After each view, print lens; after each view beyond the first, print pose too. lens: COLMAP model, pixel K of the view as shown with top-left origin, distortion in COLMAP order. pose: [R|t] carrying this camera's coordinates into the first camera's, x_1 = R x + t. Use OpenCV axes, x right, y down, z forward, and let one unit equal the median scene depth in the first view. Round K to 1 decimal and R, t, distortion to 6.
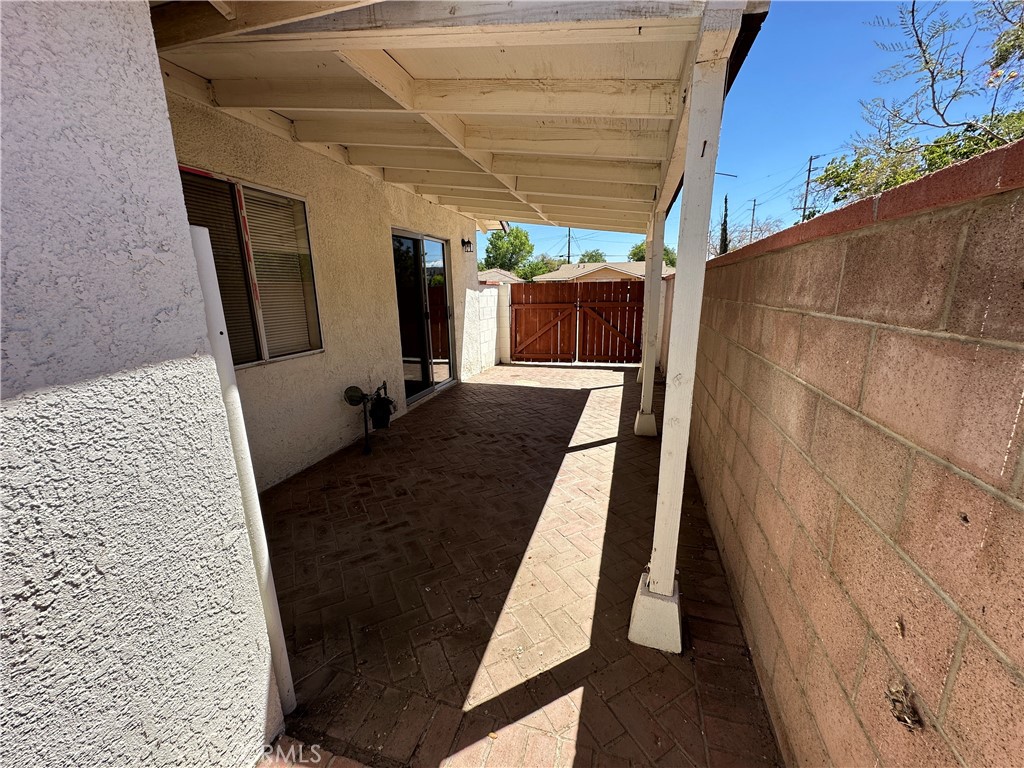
lens RADIAL K [[409.8, 0, 507.1], [0, 409.8, 389.7], [0, 0, 1]] dist [0.003616, -0.000147]
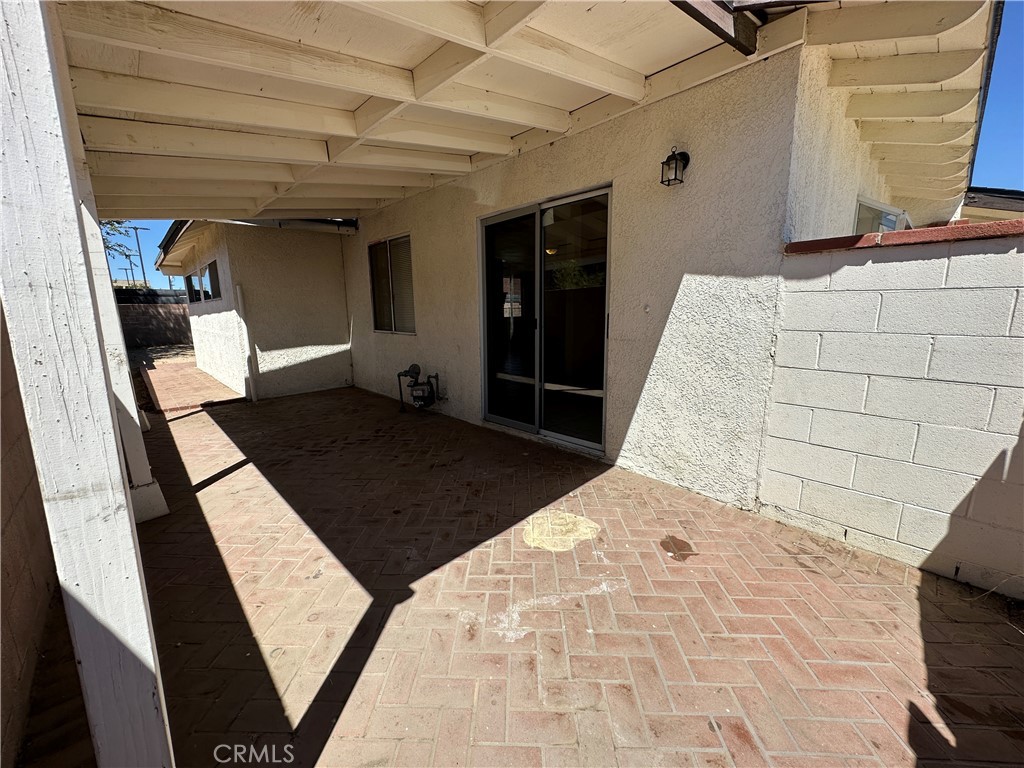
lens RADIAL K [[409.8, 0, 502.3], [0, 409.8, 381.8], [0, 0, 1]] dist [0.003616, -0.000147]
pose [[-0.506102, 0.195908, -0.839929, 0.475033], [-0.173271, 0.930910, 0.321534, -0.335409], [0.844889, 0.308265, -0.437190, 1.427872]]
